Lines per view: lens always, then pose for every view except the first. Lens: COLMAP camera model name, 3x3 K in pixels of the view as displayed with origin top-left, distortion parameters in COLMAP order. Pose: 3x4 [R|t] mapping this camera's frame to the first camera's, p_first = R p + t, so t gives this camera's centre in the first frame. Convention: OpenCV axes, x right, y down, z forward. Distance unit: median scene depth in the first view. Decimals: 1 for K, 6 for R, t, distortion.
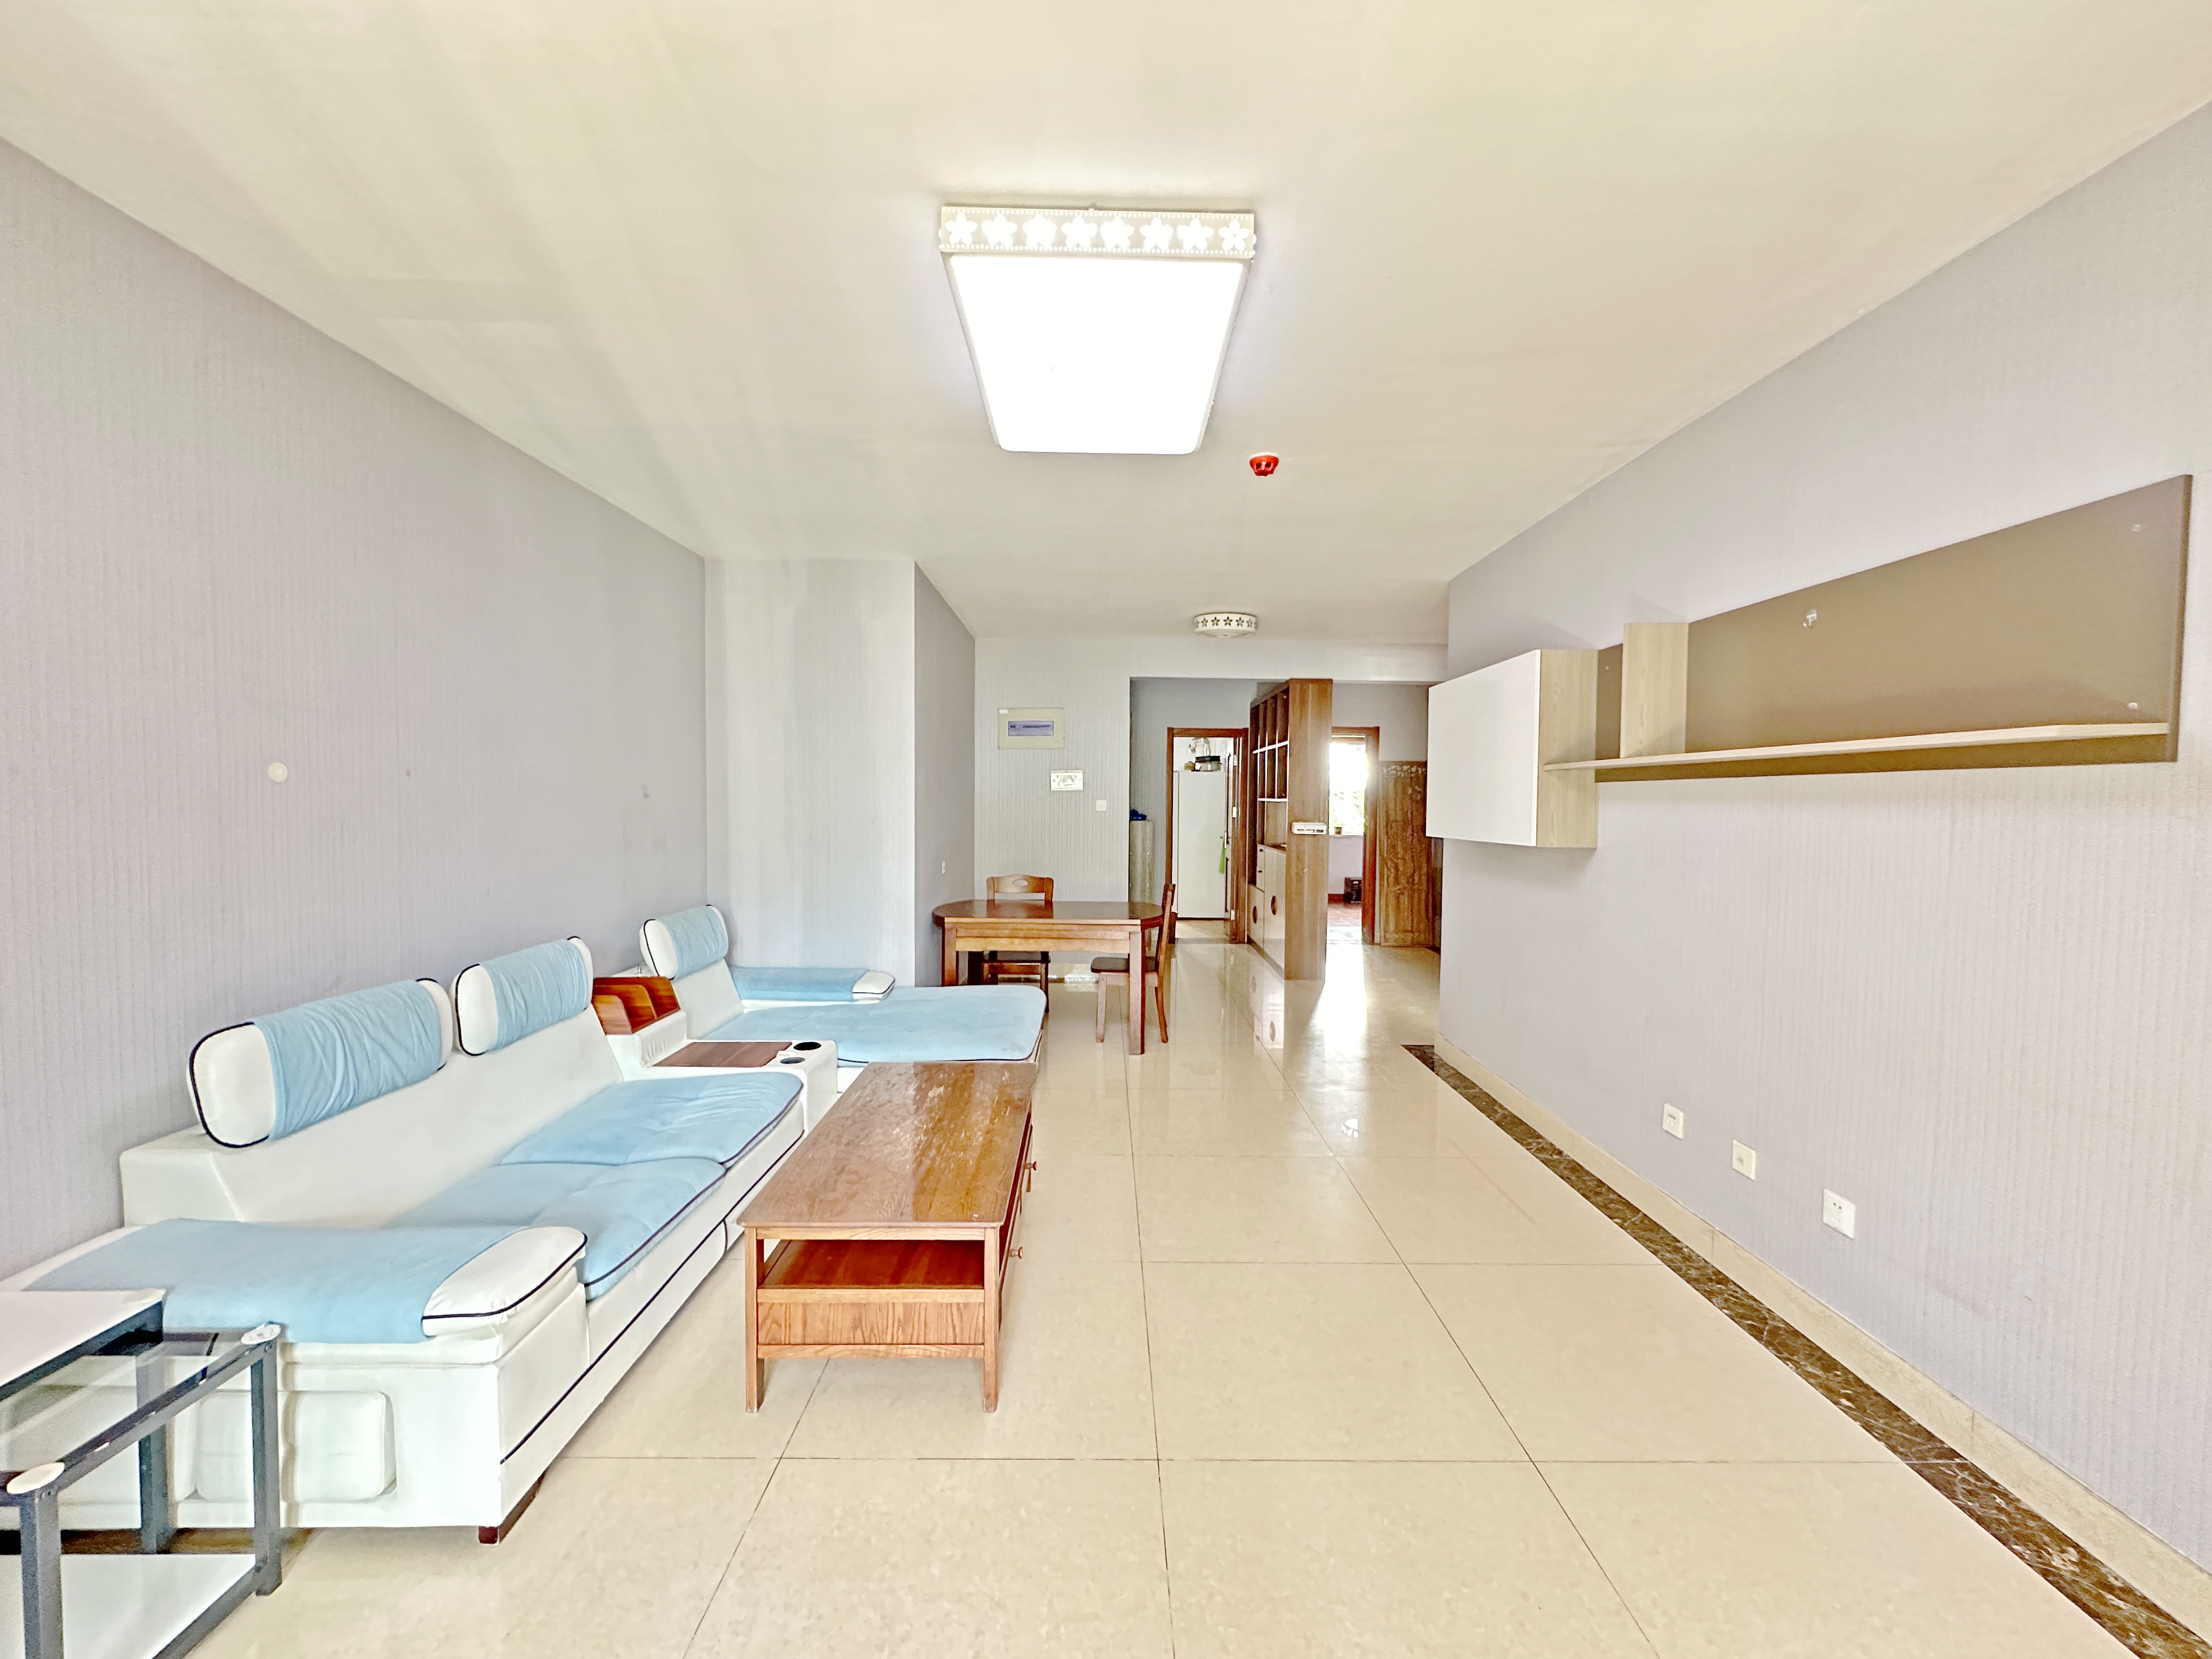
lens RADIAL K [[878.8, 0, 1111.1], [0, 878.8, 825.3], [0, 0, 1]] dist [-0.000575, -0.000011]
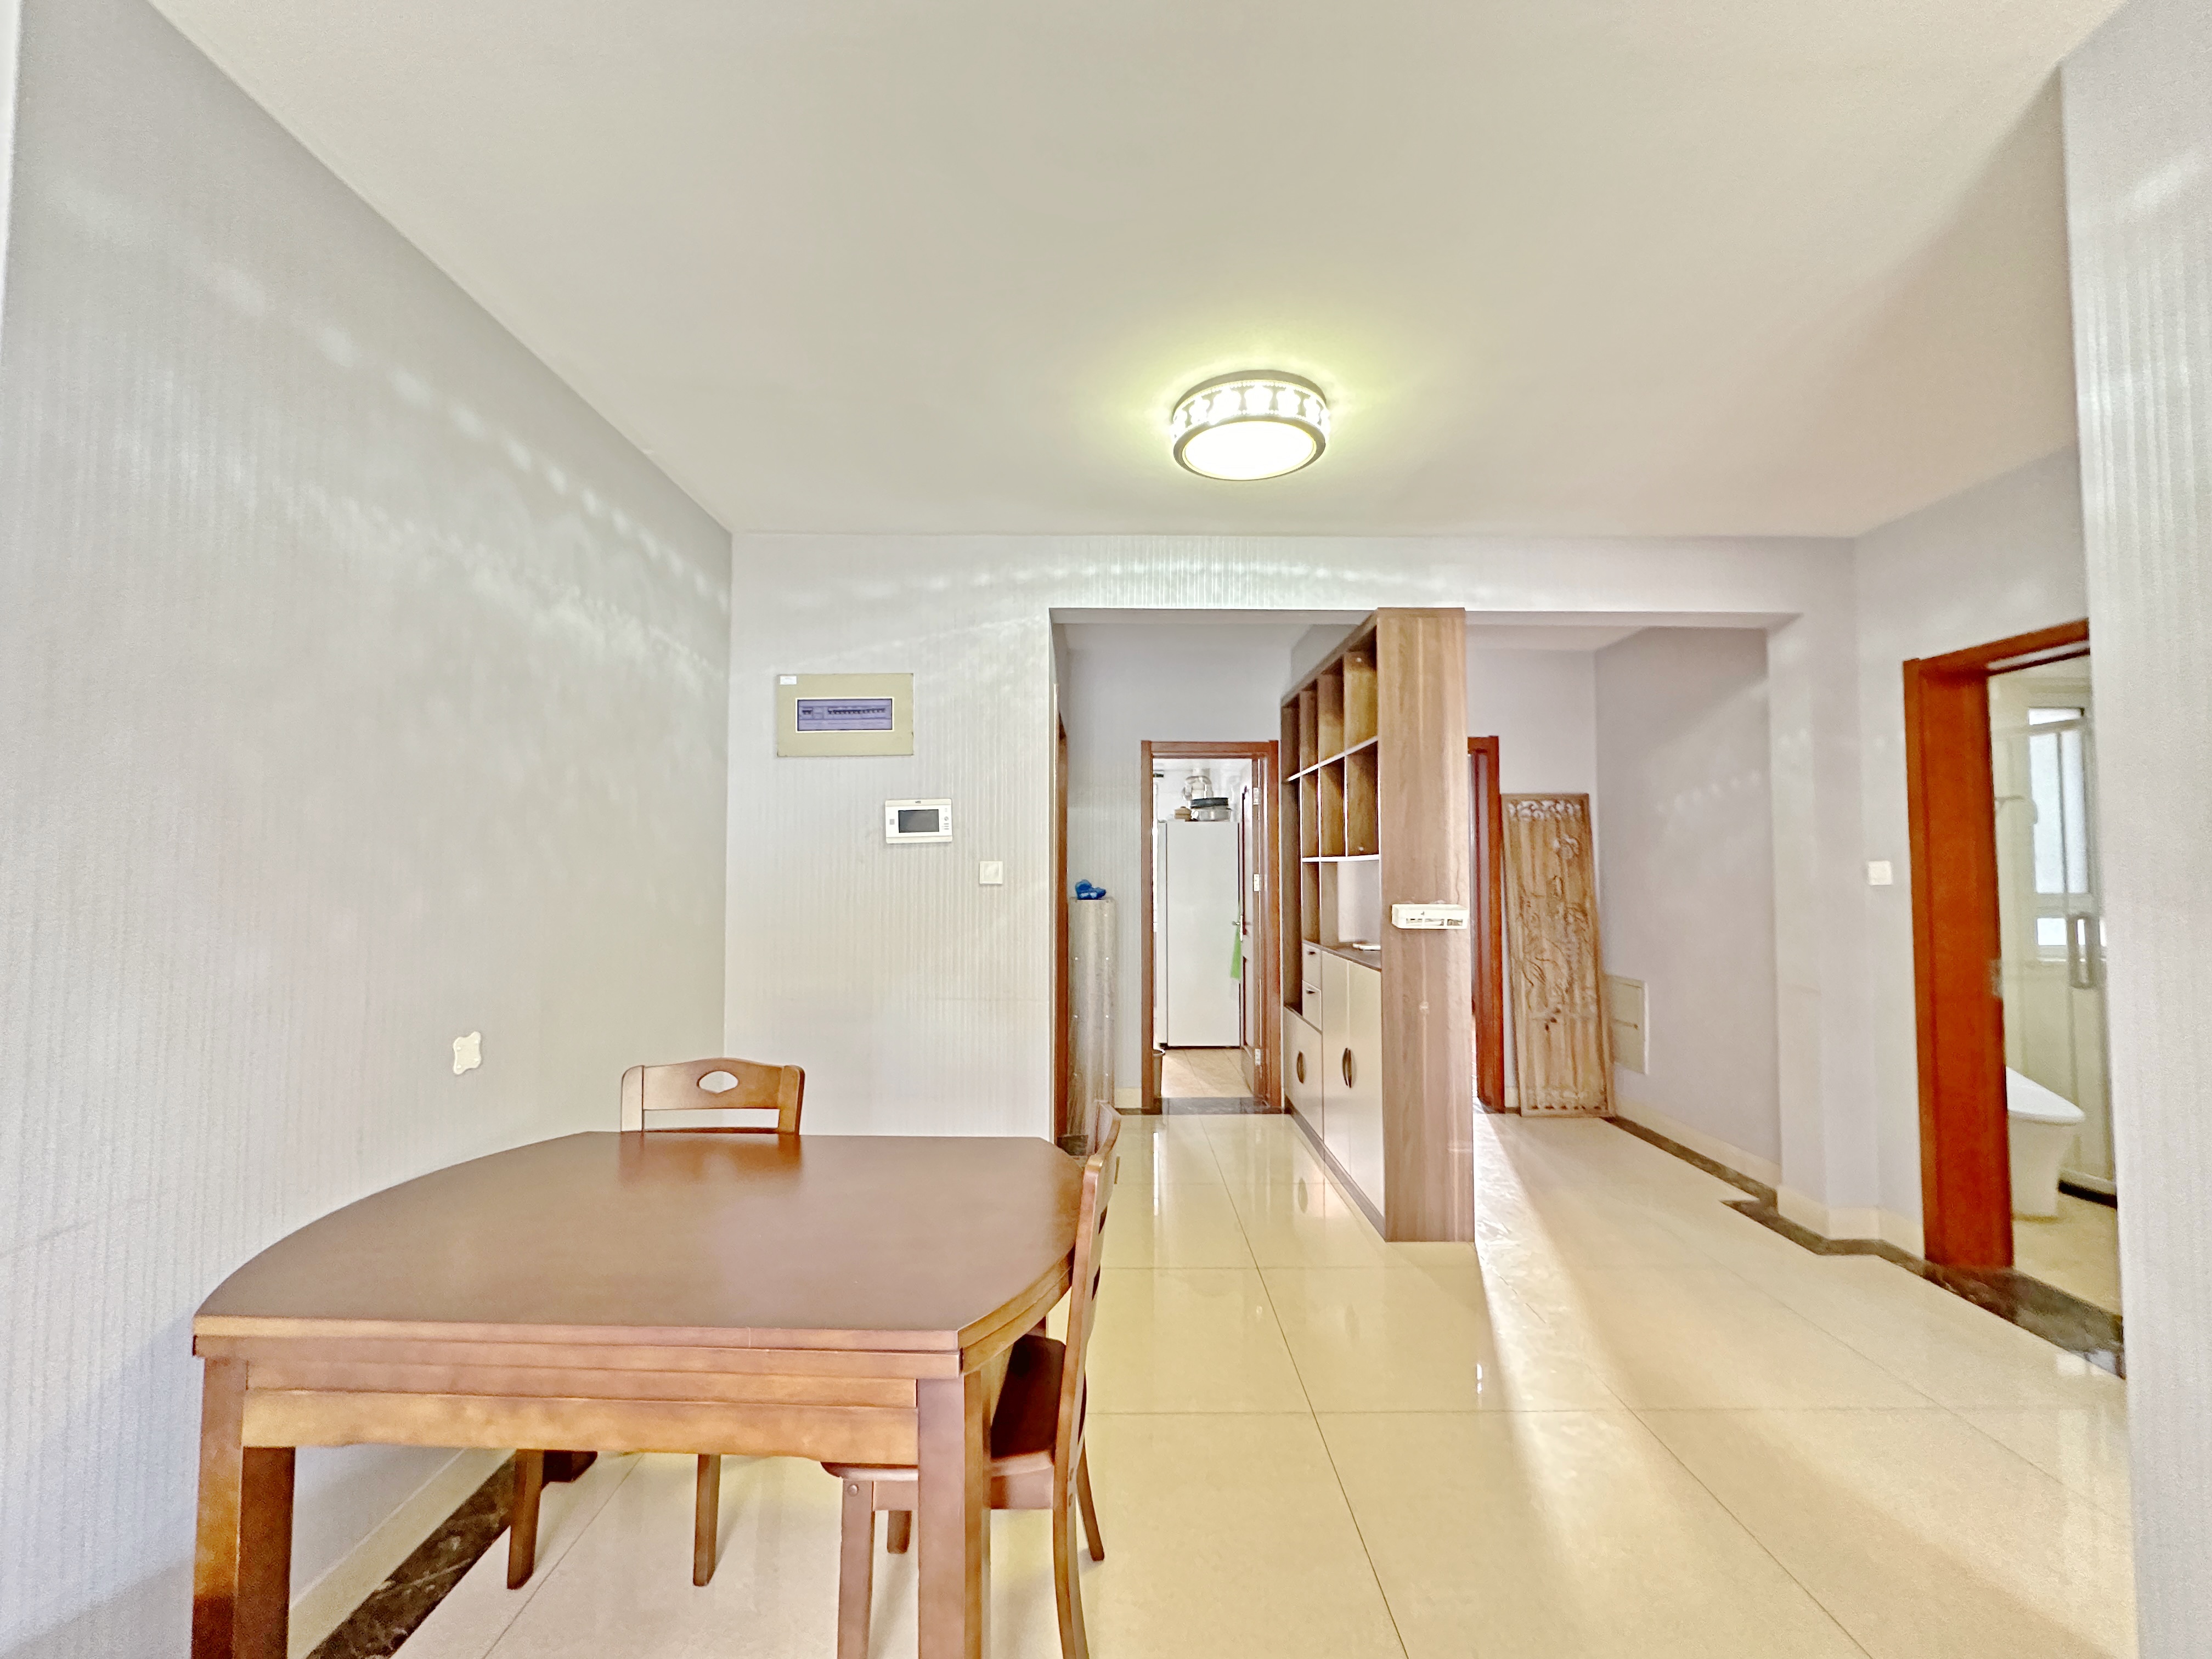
lens RADIAL K [[878.8, 0, 1108.5], [0, 878.8, 828.6], [0, 0, 1]] dist [-0.000575, -0.000011]
pose [[0.999952, -0.009600, -0.002183, 0.043081], [0.009404, 0.996997, -0.076873, -0.007312], [0.002914, 0.076849, 0.997038, 0.419353]]
